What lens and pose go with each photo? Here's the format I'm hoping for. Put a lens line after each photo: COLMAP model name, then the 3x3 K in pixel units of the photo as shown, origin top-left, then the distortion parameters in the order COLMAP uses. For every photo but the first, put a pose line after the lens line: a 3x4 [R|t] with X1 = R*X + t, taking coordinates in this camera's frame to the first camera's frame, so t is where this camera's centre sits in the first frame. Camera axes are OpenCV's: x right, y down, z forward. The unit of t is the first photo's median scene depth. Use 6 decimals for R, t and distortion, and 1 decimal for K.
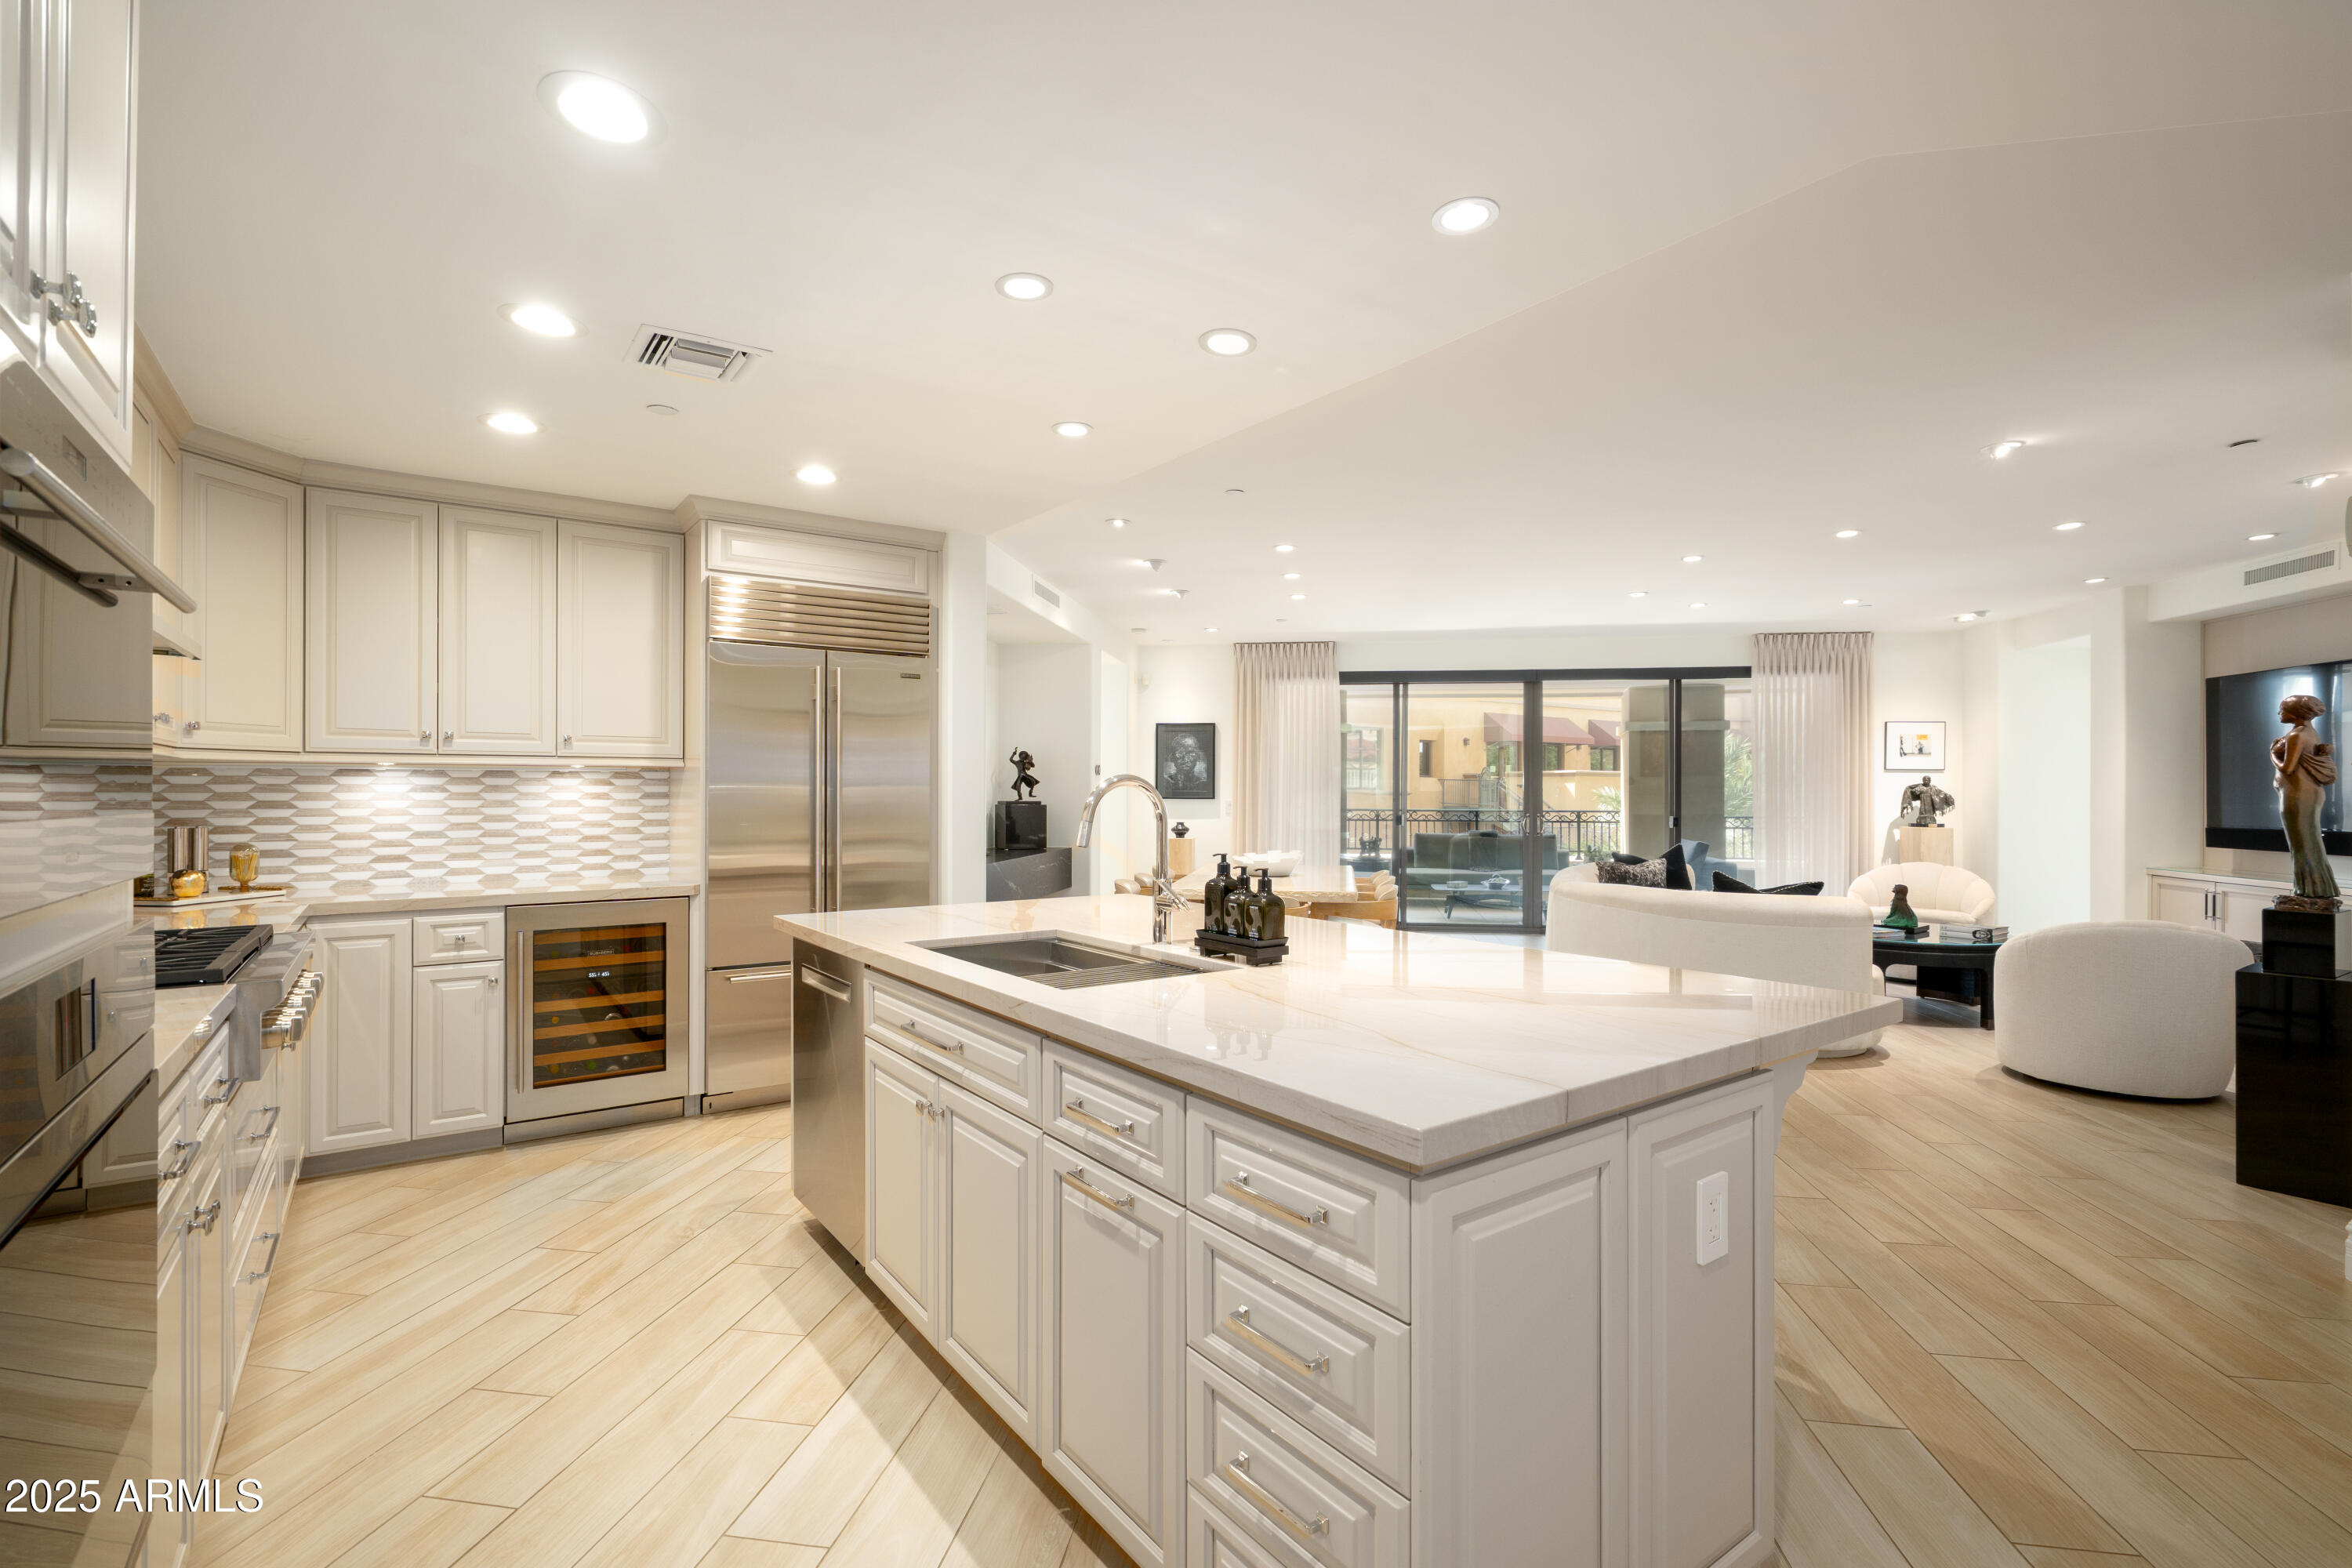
lens RADIAL K [[1059.0, 0, 1173.8], [0, 1059.0, 797.2], [0, 0, 1]] dist [-0.004120, 0.001857]
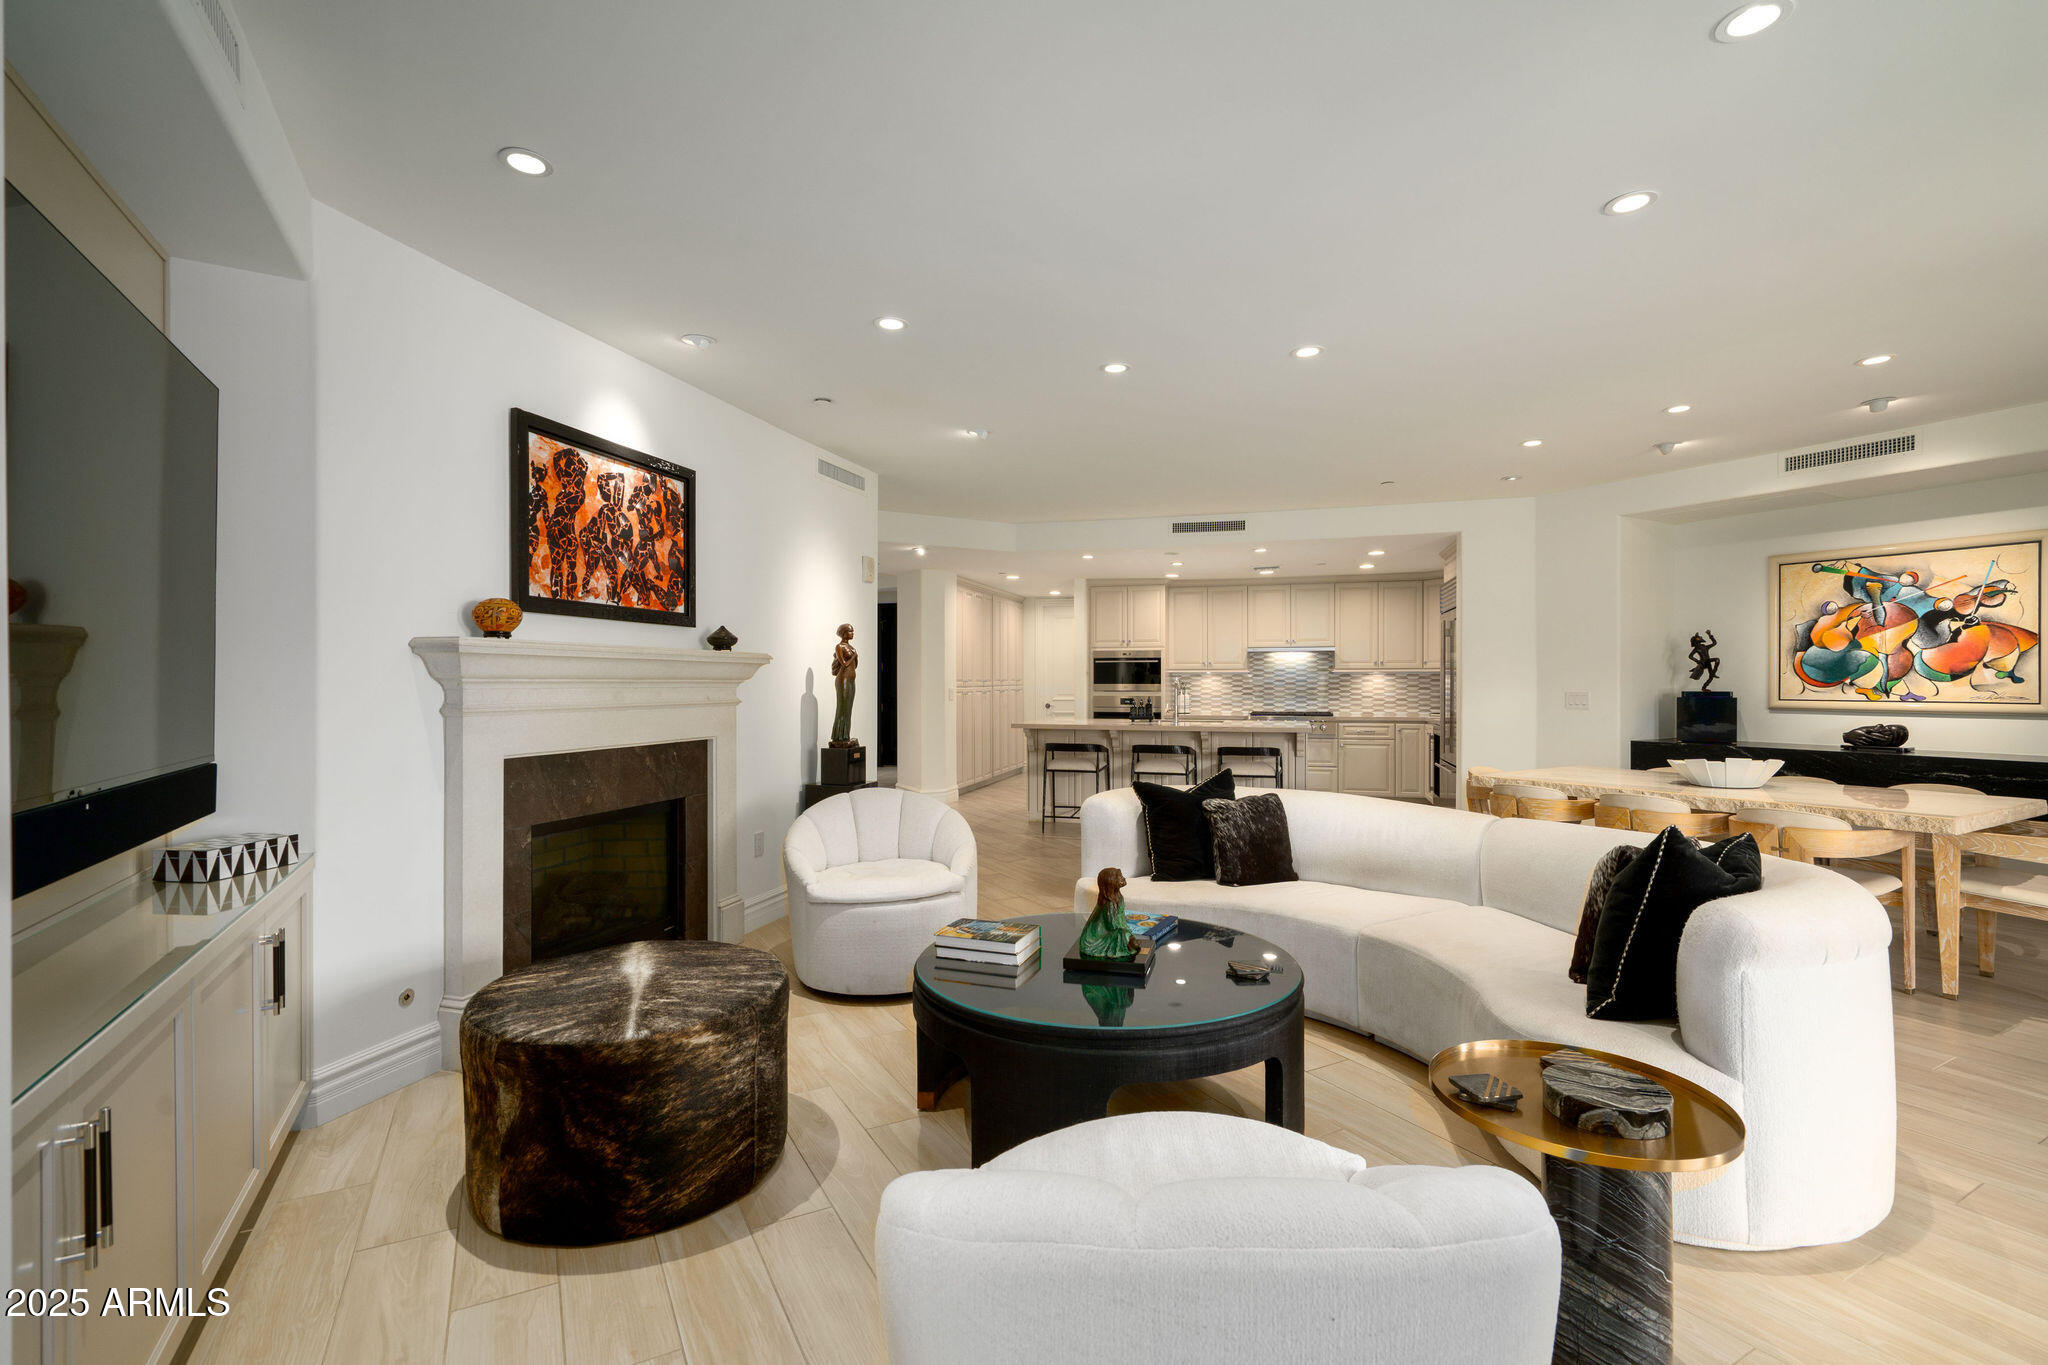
lens RADIAL K [[922.1, 0, 1021.1], [0, 922.1, 685.3], [0, 0, 1]] dist [-0.004120, 0.001857]
pose [[-0.787725, 0.000145, -0.616027, 1.507359], [-0.001996, 0.999994, 0.002788, 0.000837], [0.616024, 0.003426, -0.787720, 2.013171]]
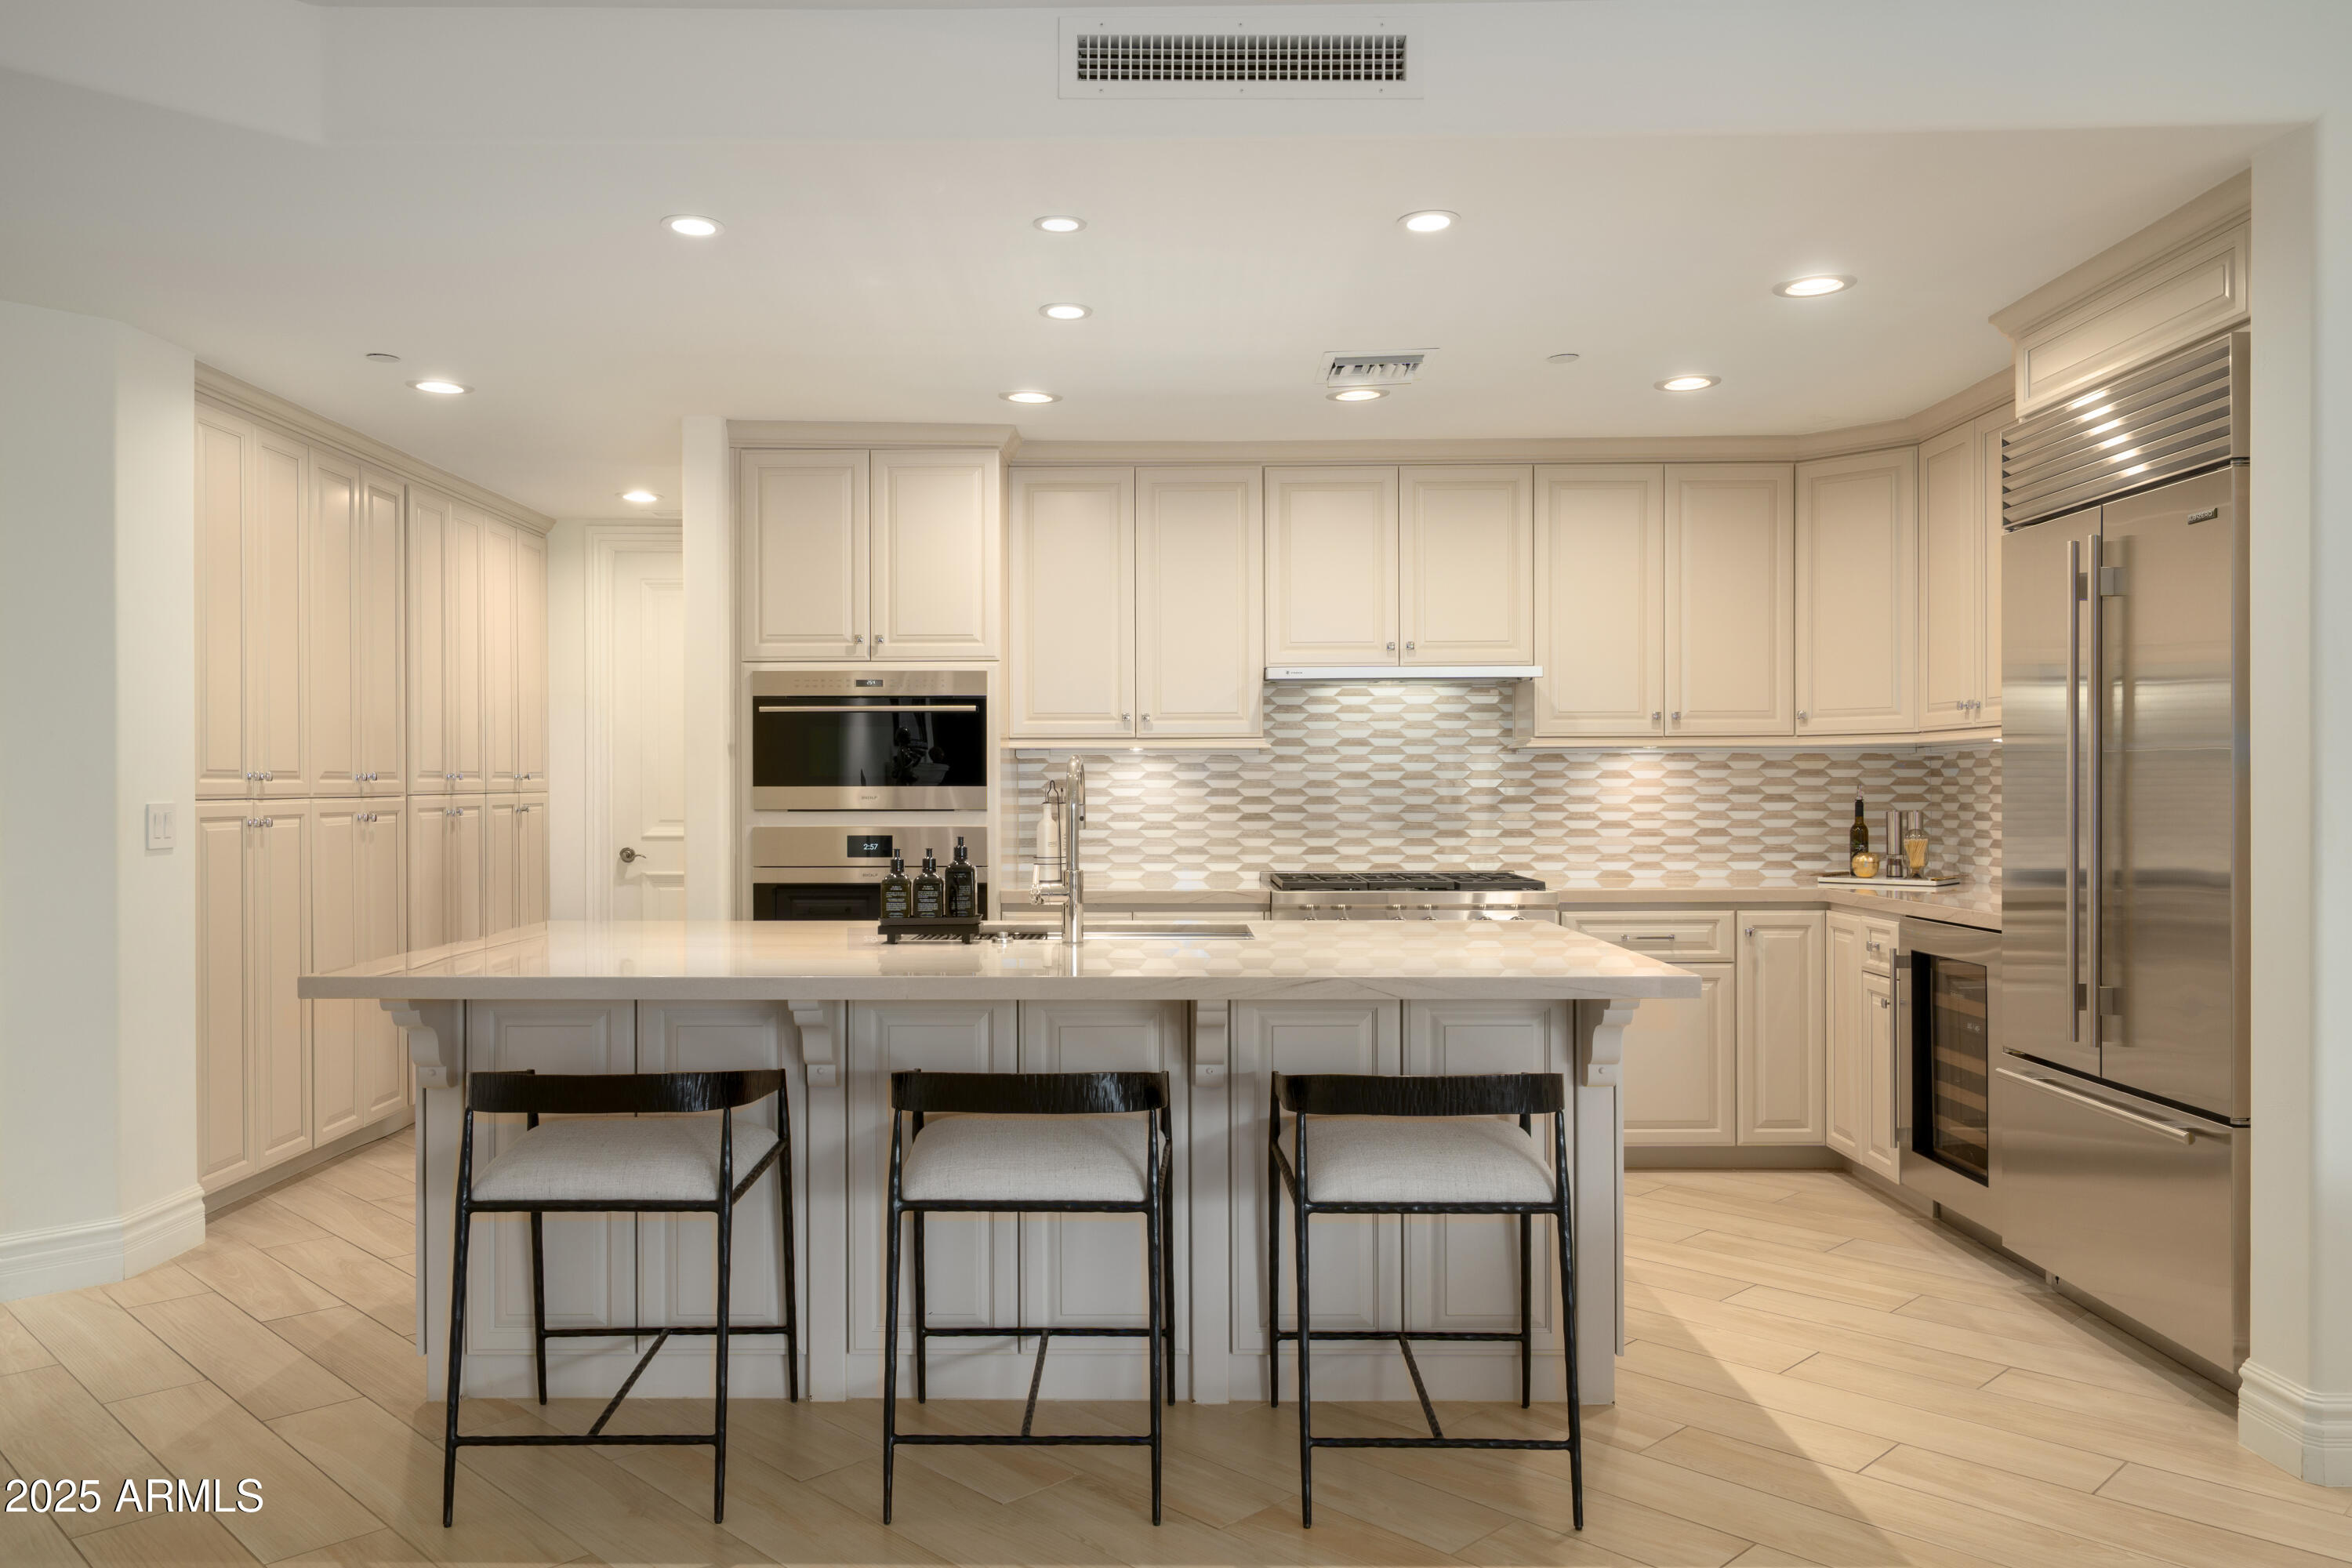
lens RADIAL K [[1720.5, 0, 1158.7], [0, 1720.5, 791.5], [0, 0, 1]] dist [-0.003928, -0.008139]
pose [[-0.588990, 0.002968, -0.808135, 0.703579], [-0.000046, 0.999993, 0.003706, 0.003012], [0.808140, 0.002220, -0.588986, 1.203453]]
